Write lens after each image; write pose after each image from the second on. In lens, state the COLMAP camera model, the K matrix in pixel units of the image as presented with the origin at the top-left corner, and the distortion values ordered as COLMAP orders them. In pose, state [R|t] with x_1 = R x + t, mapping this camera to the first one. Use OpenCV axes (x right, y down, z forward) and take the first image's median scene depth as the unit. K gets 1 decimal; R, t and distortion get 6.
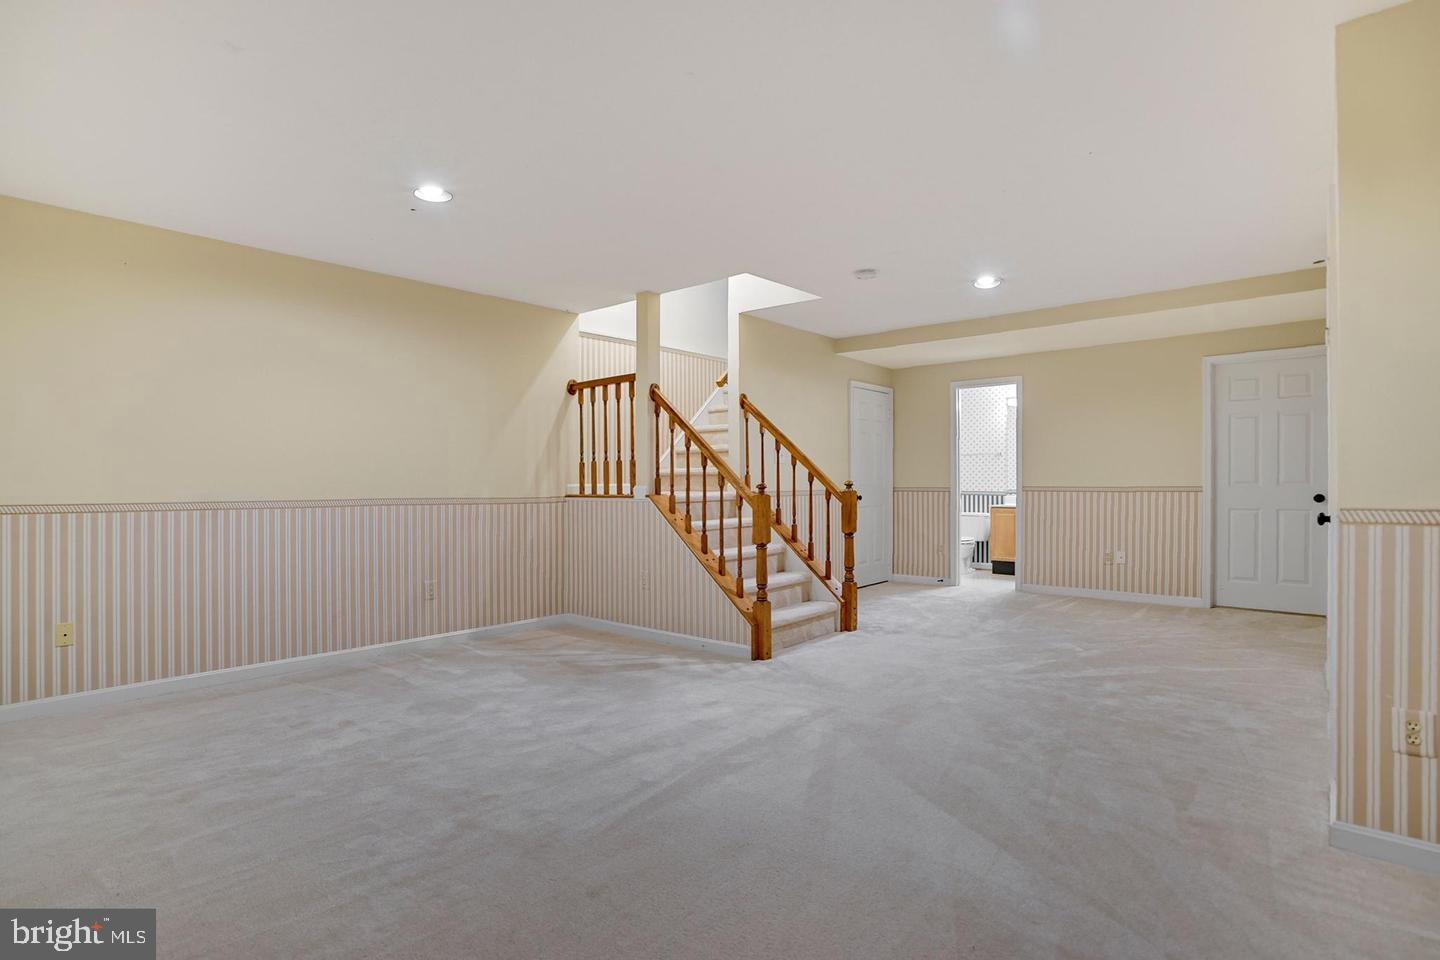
lens RADIAL K [[742.2, 0, 721.9], [0, 742.2, 475.4], [0, 0, 1]] dist [-0.020536, 0.001725]
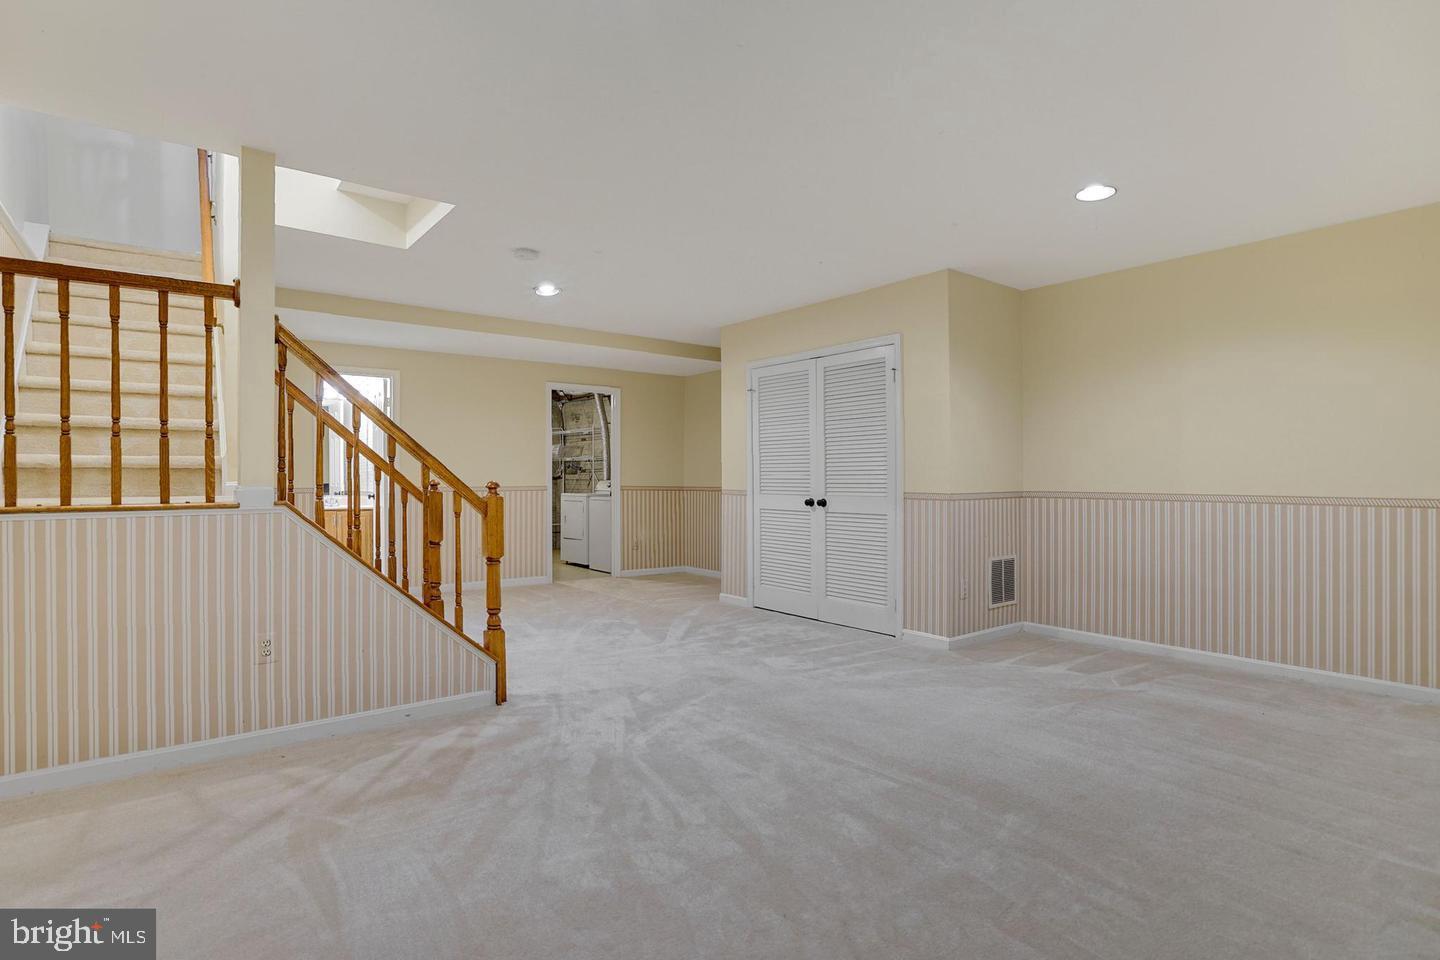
lens RADIAL K [[742.2, 0, 721.8], [0, 742.2, 489.4], [0, 0, 1]] dist [-0.020536, 0.001725]
pose [[0.201993, -0.007355, 0.979359, -0.674043], [-0.009804, 0.999907, 0.009531, 0.007831], [-0.979338, -0.011527, 0.201902, 0.599417]]
